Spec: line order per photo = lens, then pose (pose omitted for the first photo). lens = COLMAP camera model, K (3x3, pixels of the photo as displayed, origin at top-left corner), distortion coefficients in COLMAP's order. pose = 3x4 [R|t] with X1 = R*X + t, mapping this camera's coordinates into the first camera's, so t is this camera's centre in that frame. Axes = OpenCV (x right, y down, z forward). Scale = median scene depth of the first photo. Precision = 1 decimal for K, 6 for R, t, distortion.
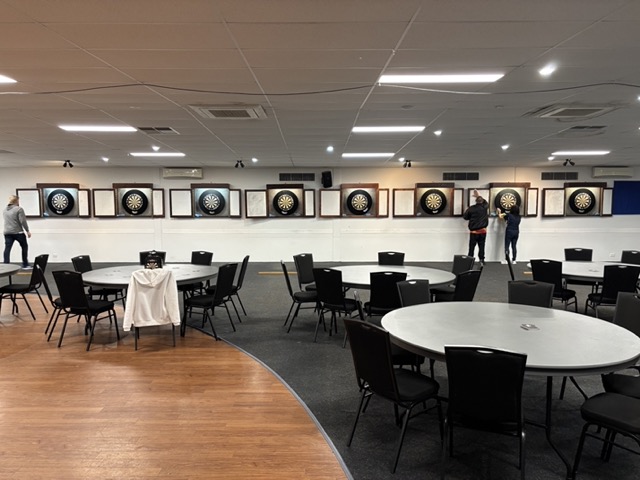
lens RADIAL K [[476.0, 0, 314.9], [0, 476.0, 243.2], [0, 0, 1]] dist [0.032107, -0.039753]
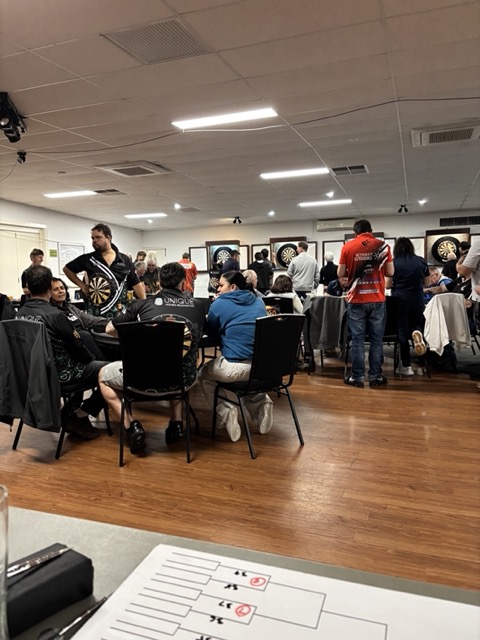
lens RADIAL K [[476.0, 0, 241.5], [0, 476.0, 324.0], [0, 0, 1]] dist [0.032107, -0.039753]
pose [[0.939872, 0.011621, -0.341330, -0.120573], [-0.003206, 0.999677, 0.025208, 0.038607], [0.341513, -0.022598, 0.939605, -0.018192]]
